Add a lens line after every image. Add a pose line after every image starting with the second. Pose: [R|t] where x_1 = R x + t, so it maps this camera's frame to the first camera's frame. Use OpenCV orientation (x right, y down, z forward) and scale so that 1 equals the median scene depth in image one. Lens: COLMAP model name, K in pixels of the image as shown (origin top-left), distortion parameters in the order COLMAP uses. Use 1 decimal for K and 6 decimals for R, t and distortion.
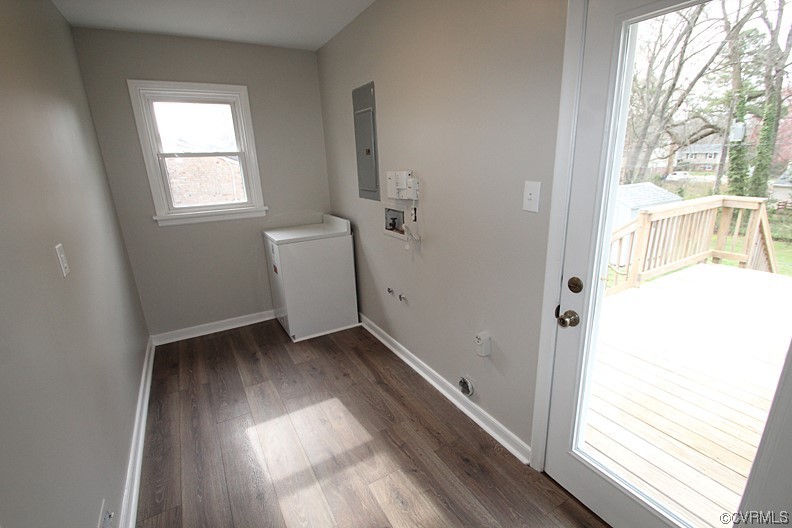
lens RADIAL K [[365.9, 0, 399.6], [0, 365.9, 266.6], [0, 0, 1]] dist [-0.000839, -0.007259]
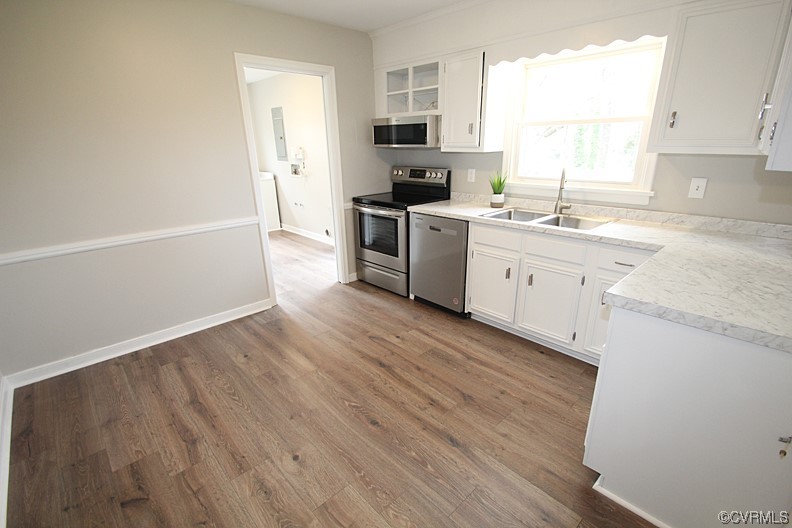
lens RADIAL K [[365.9, 0, 403.8], [0, 365.9, 264.1], [0, 0, 1]] dist [-0.000839, -0.007259]
pose [[0.969712, -0.057598, 0.237365, 0.063043], [0.050350, 0.998065, 0.036491, 0.393418], [-0.239007, -0.023434, 0.970735, -1.313325]]
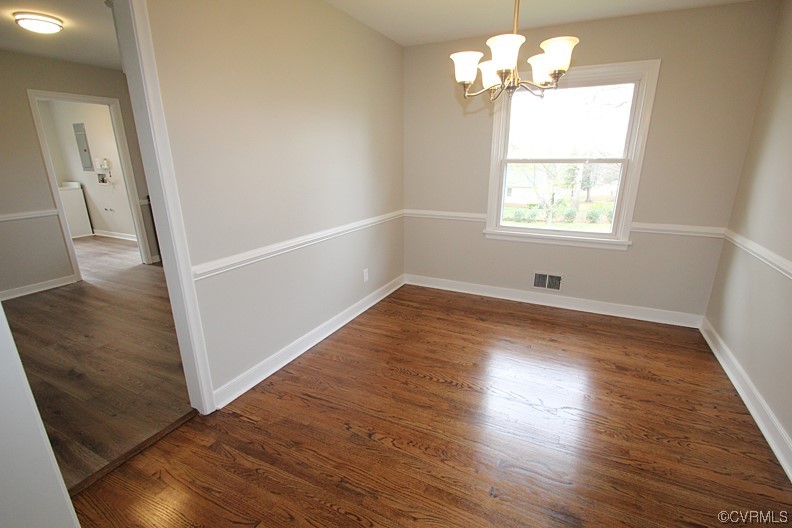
lens RADIAL K [[365.9, 0, 394.4], [0, 365.9, 259.4], [0, 0, 1]] dist [-0.000839, -0.007259]
pose [[0.830591, -0.130221, 0.541443, 0.216573], [0.139712, 0.989907, 0.023757, 0.624352], [-0.539072, 0.055913, 0.840402, -2.080024]]
